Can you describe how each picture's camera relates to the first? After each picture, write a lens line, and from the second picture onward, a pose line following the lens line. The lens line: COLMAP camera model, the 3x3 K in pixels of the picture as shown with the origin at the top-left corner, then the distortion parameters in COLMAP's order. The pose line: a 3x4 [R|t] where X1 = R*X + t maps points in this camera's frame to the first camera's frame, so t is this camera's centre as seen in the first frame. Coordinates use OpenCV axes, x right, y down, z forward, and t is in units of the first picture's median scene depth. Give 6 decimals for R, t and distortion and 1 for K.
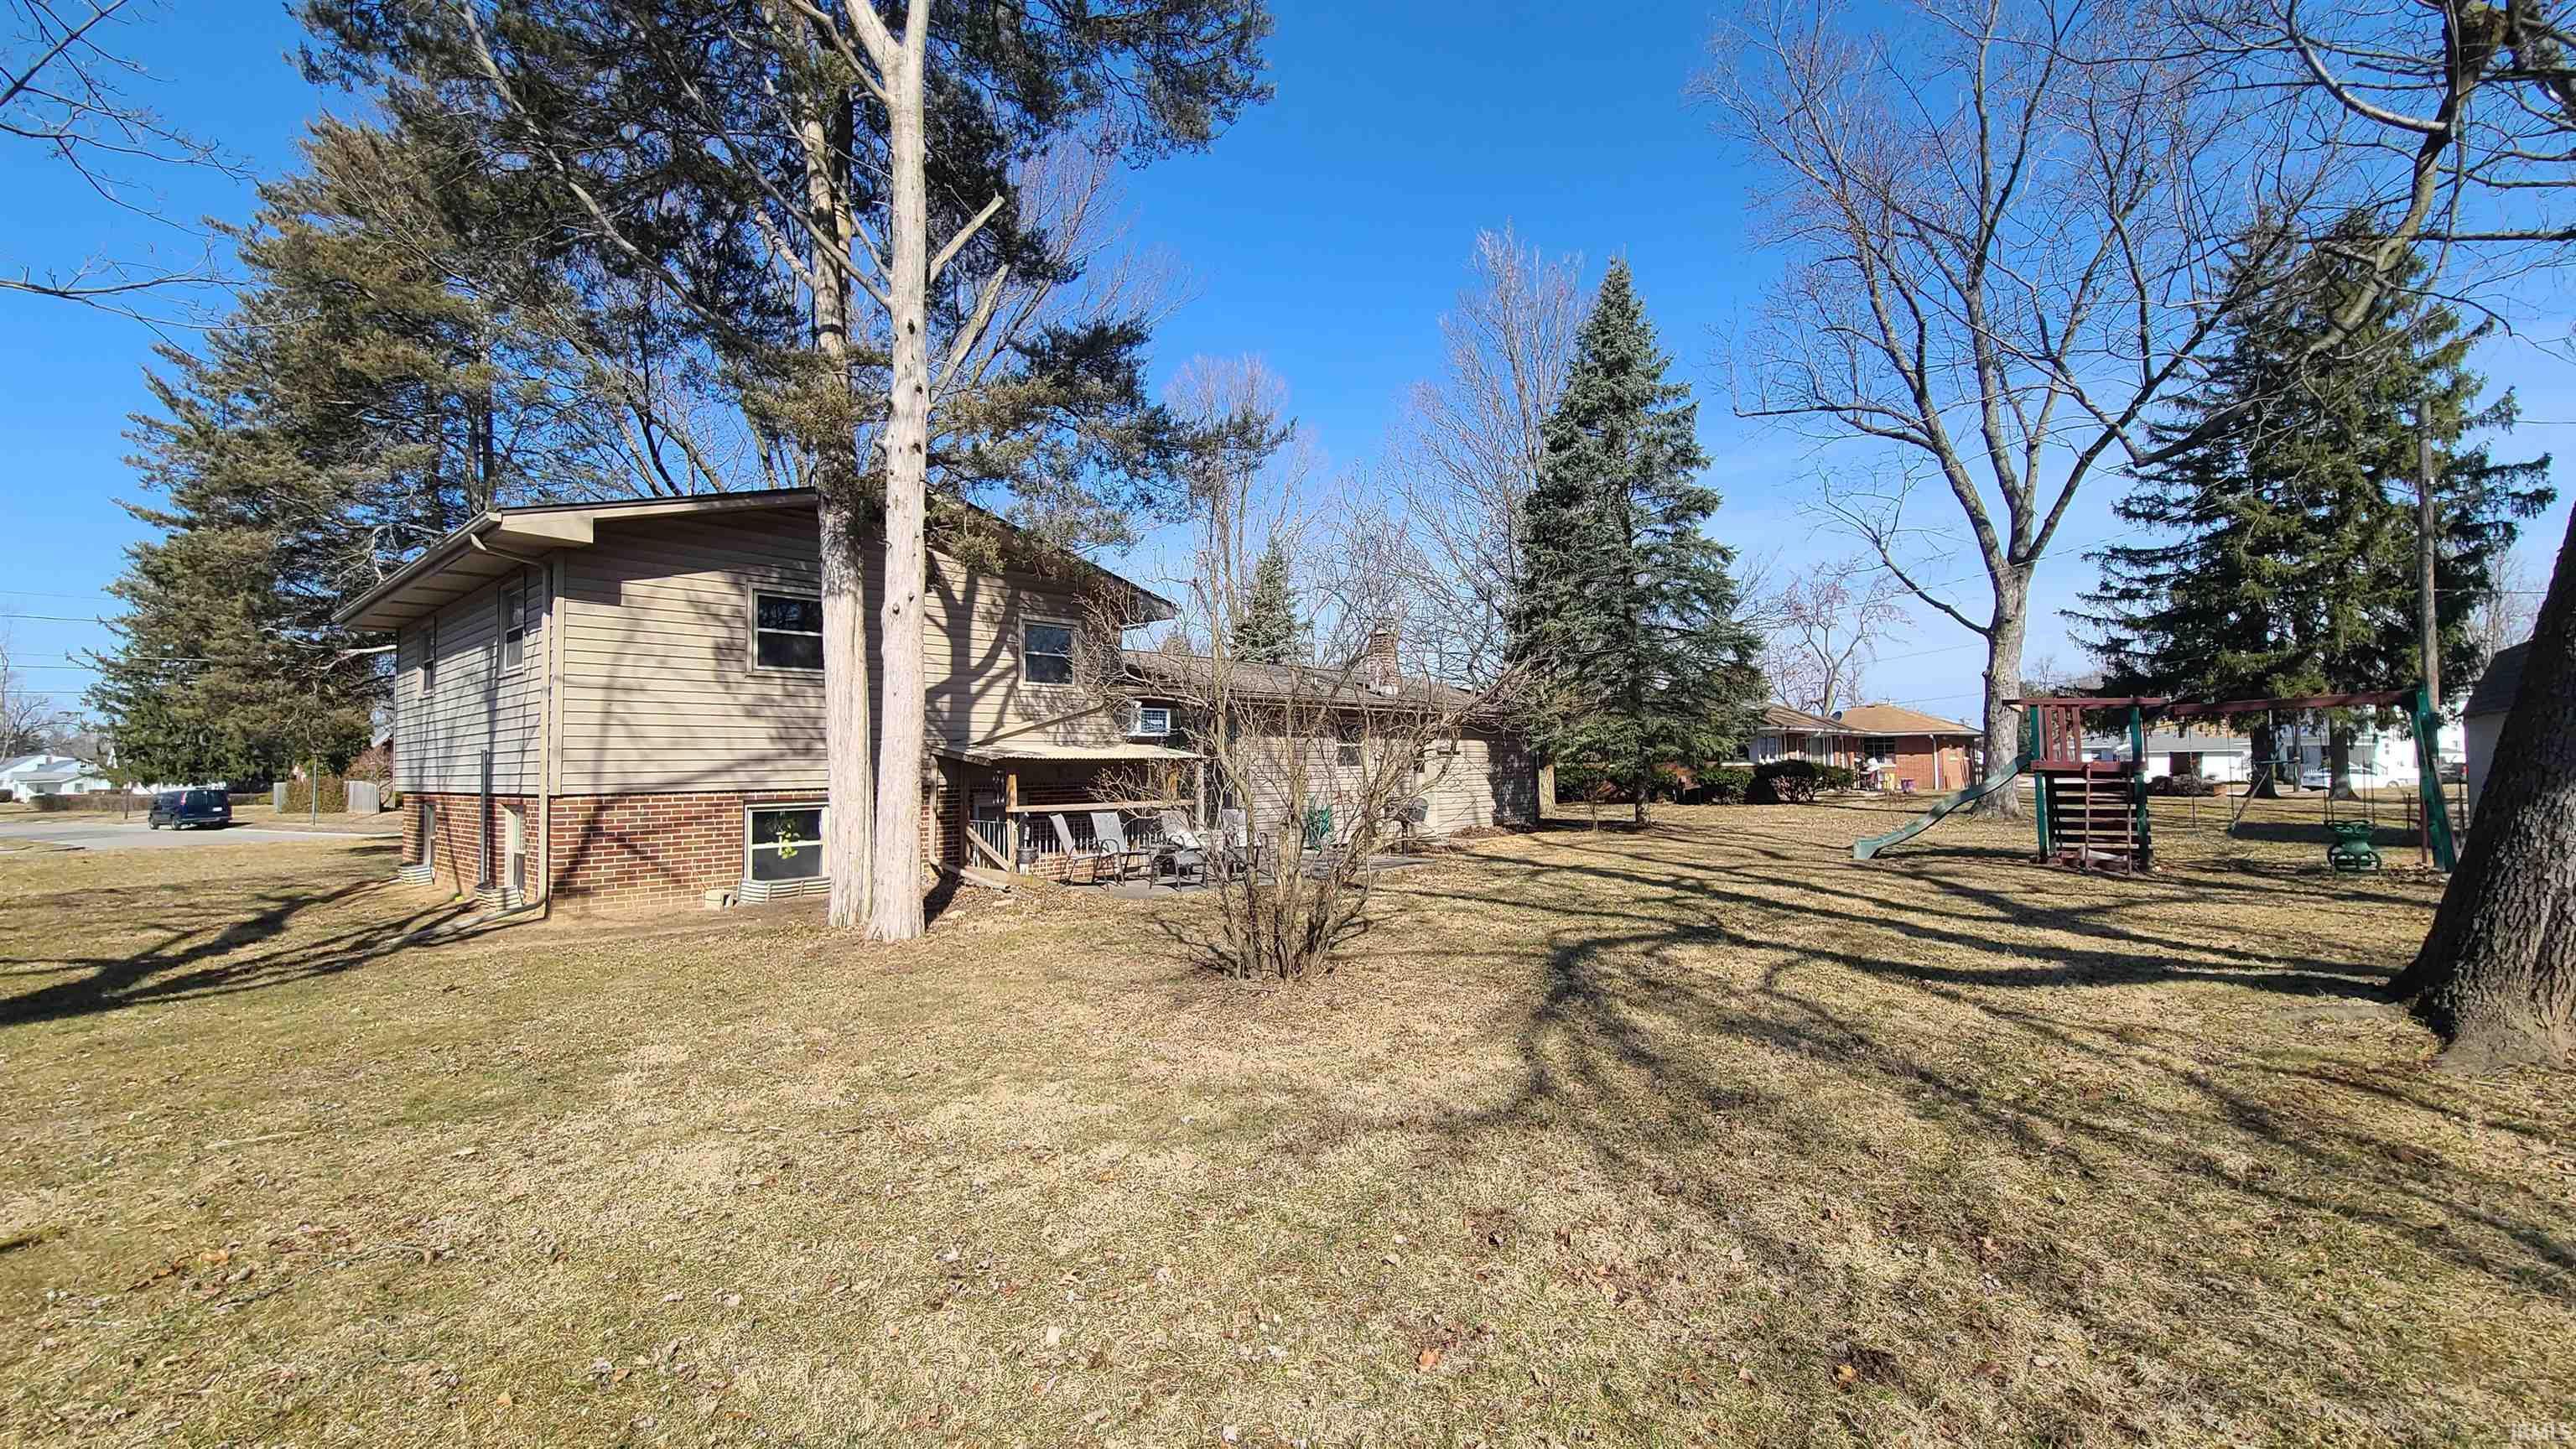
lens RADIAL K [[1051.5, 0, 1287.3], [0, 1051.5, 723.1], [0, 0, 1]] dist [-0.002152, -0.001093]
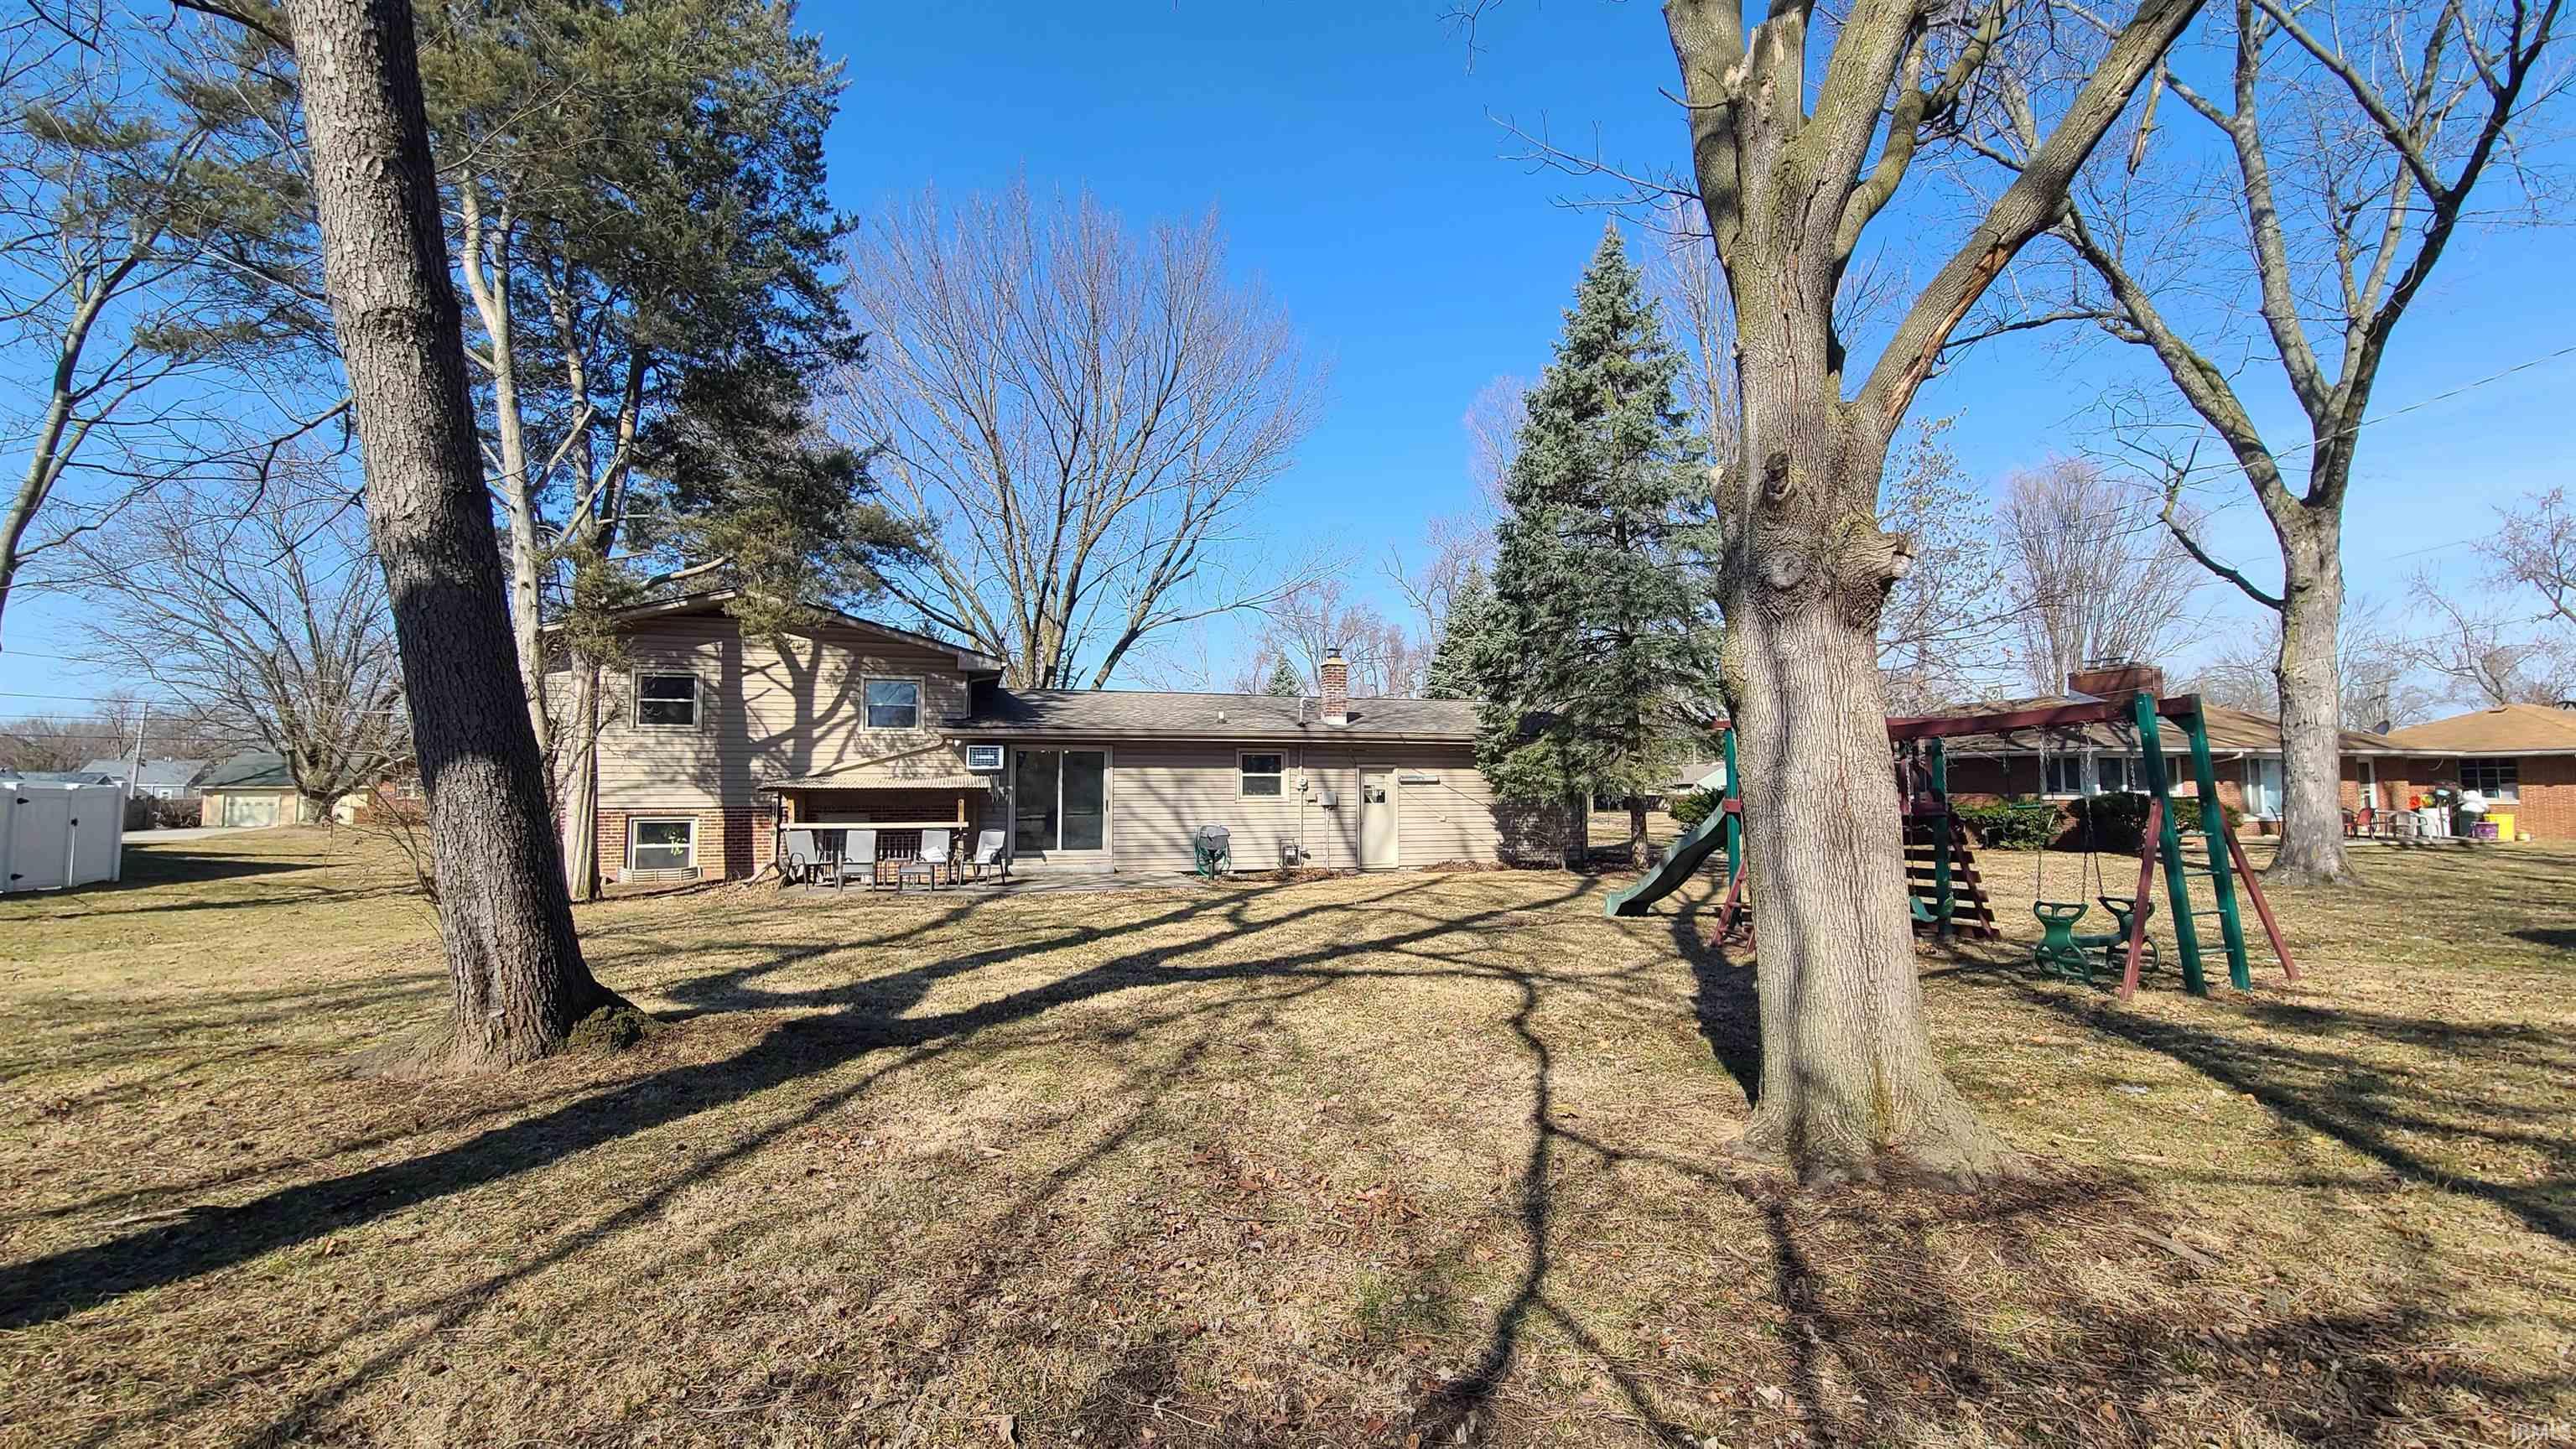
lens RADIAL K [[1051.5, 0, 1286.9], [0, 1051.5, 727.4], [0, 0, 1]] dist [-0.002152, -0.001093]
pose [[0.852342, -0.021683, -0.522535, 0.861933], [0.012728, 0.999704, -0.020722, -0.005745], [0.522830, 0.011012, 0.852366, 0.173087]]
